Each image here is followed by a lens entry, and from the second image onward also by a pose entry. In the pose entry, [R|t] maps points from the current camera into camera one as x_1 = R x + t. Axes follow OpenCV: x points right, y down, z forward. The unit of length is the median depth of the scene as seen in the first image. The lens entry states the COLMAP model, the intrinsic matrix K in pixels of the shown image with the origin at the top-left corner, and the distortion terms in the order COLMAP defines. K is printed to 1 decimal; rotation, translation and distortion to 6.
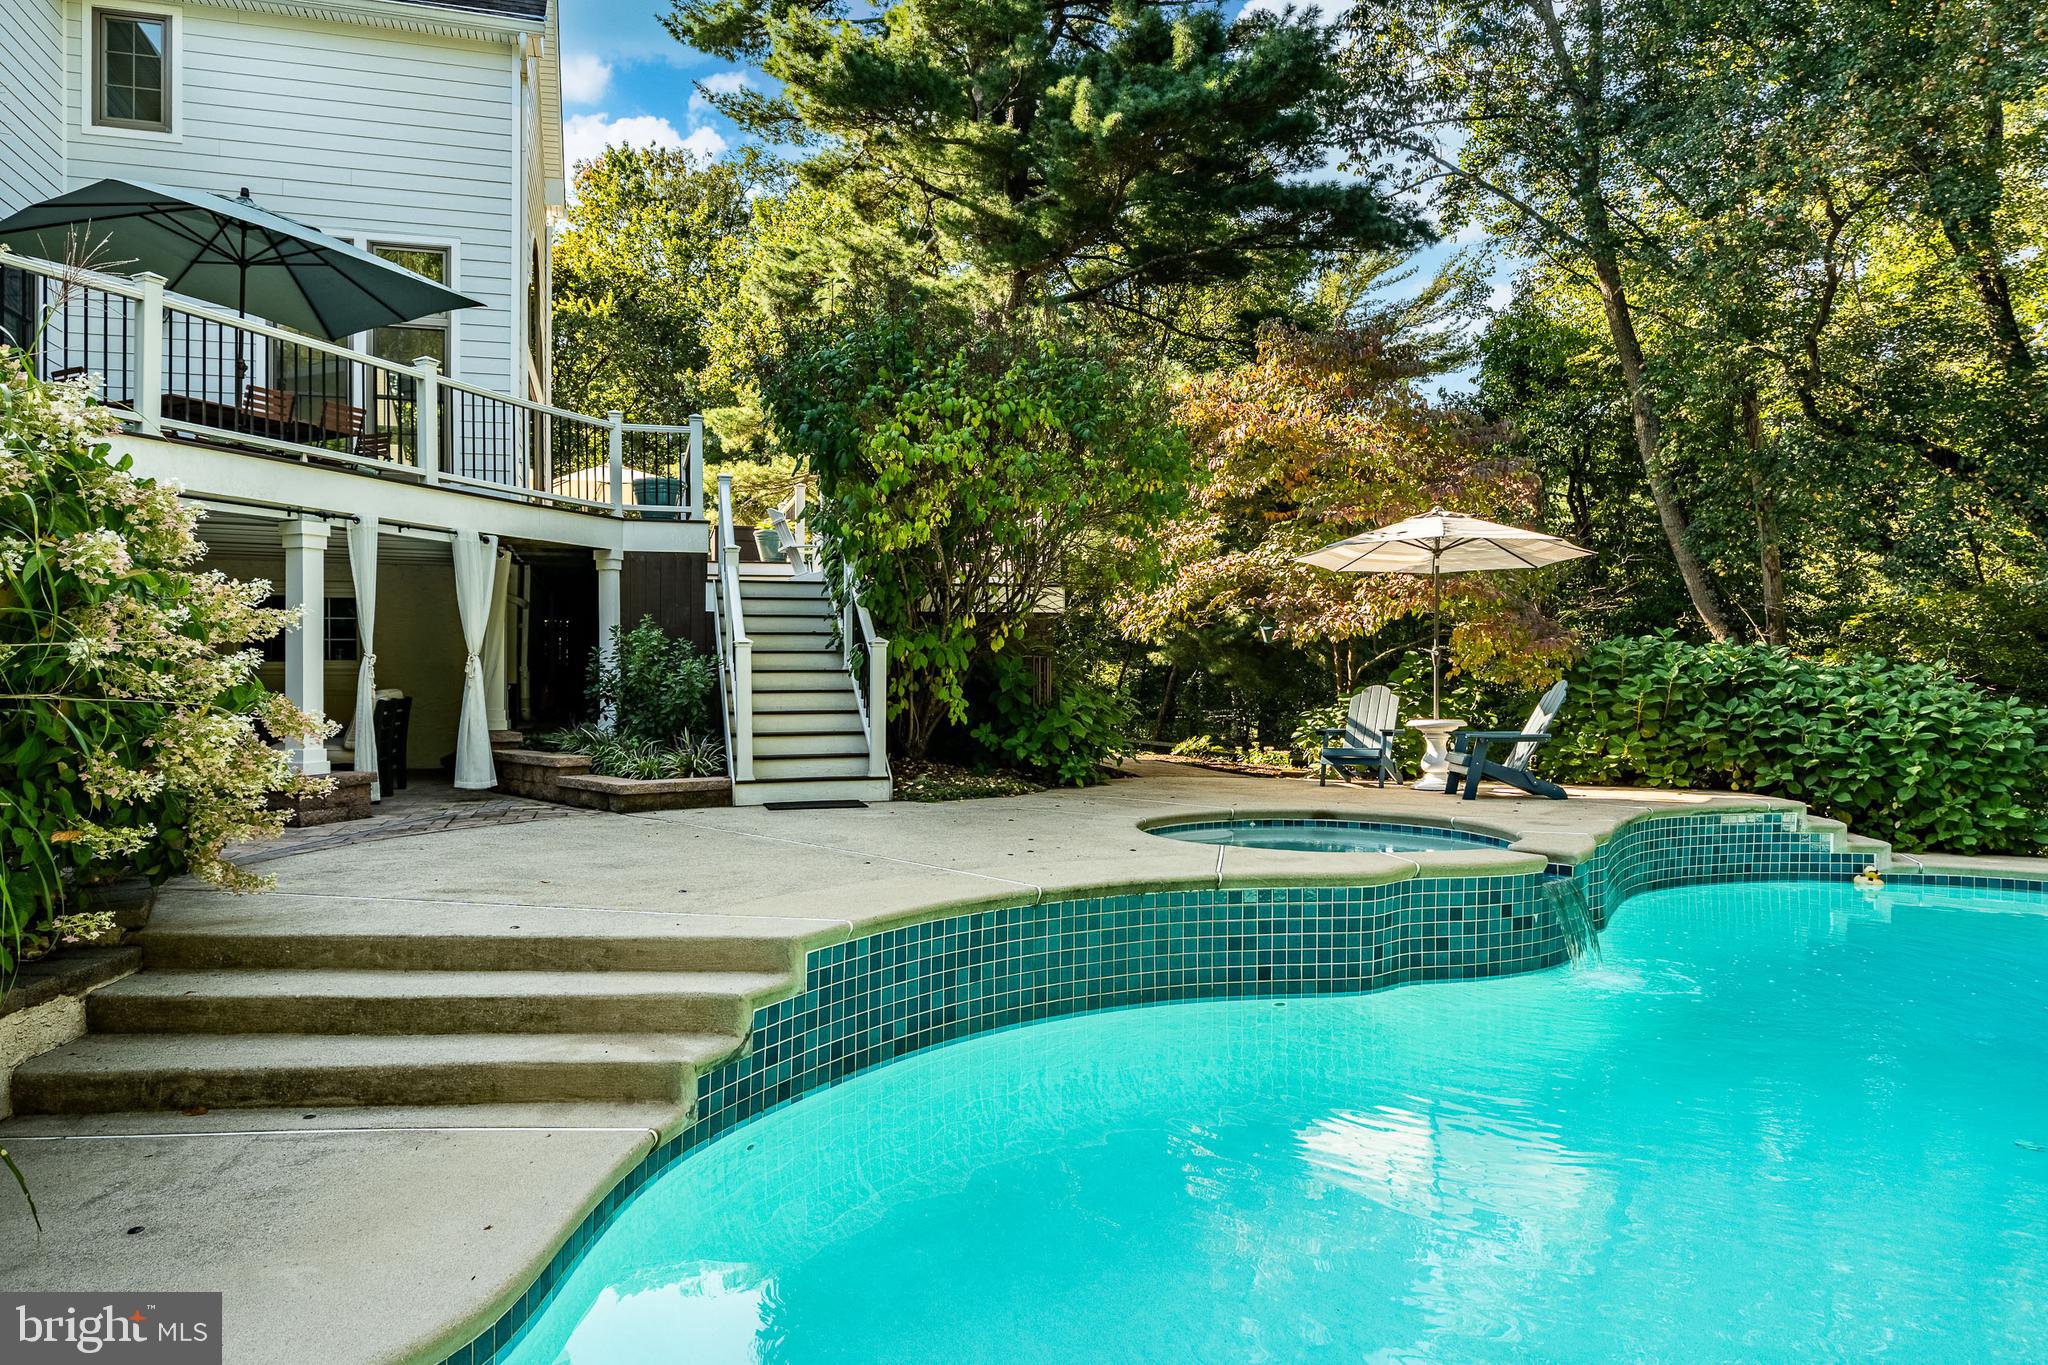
lens RADIAL K [[1193.9, 0, 1033.3], [0, 1193.9, 631.5], [0, 0, 1]] dist [-0.003530, 0.000930]
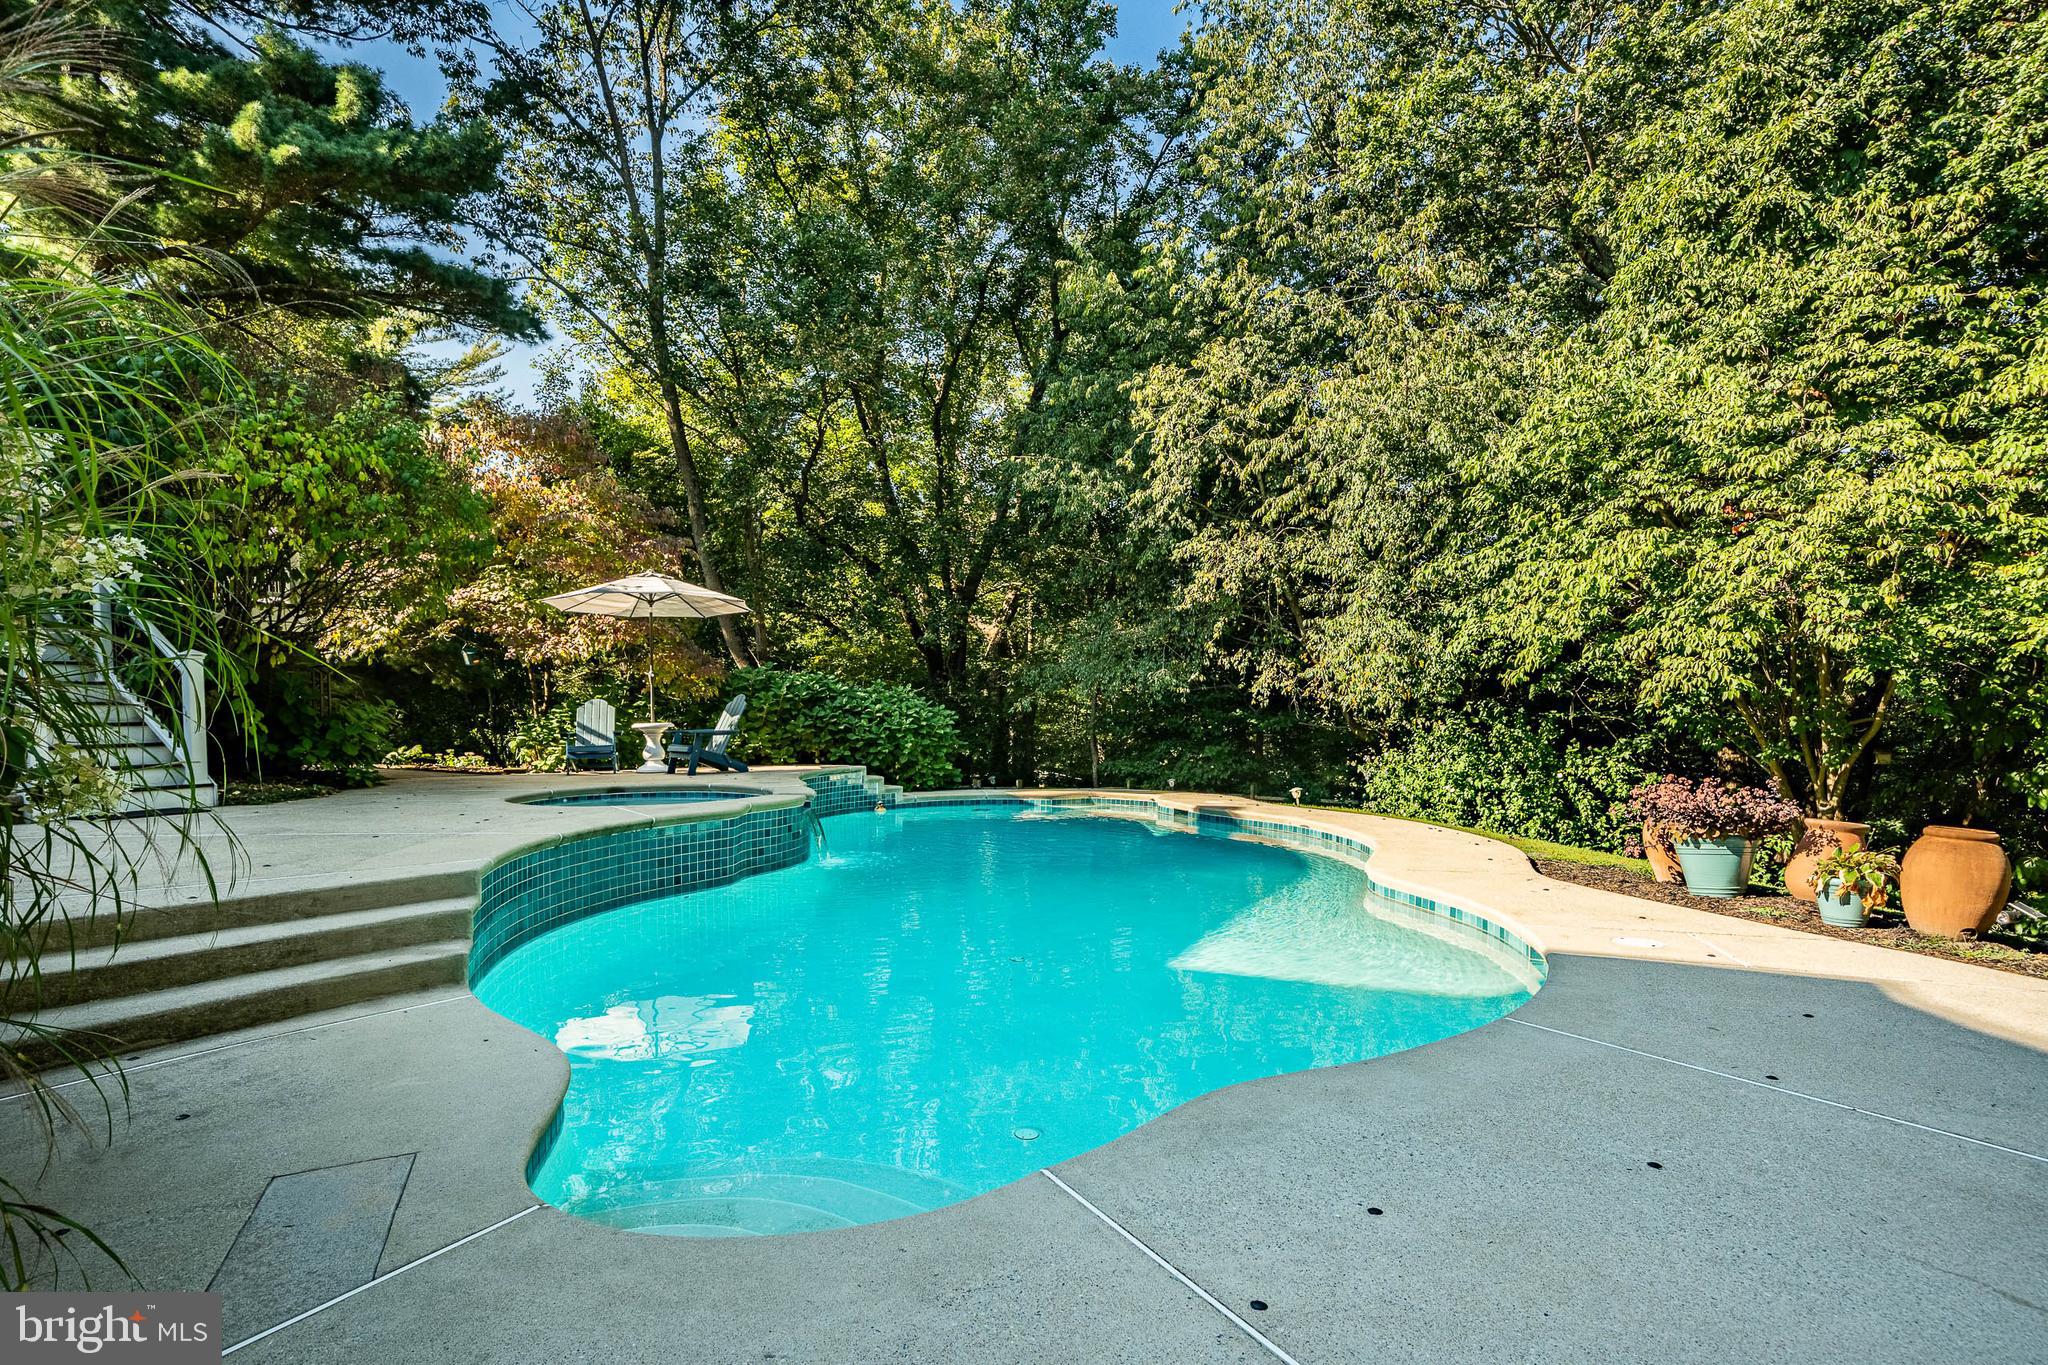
lens RADIAL K [[1017.5, 0, 1018.8], [0, 1017.5, 685.9], [0, 0, 1]] dist [0.001702, 0.000389]
pose [[0.645820, 0.009025, 0.763436, -0.296407], [-0.025734, 0.999619, 0.009952, 0.008143], [-0.763056, -0.026074, 0.645807, -0.094652]]
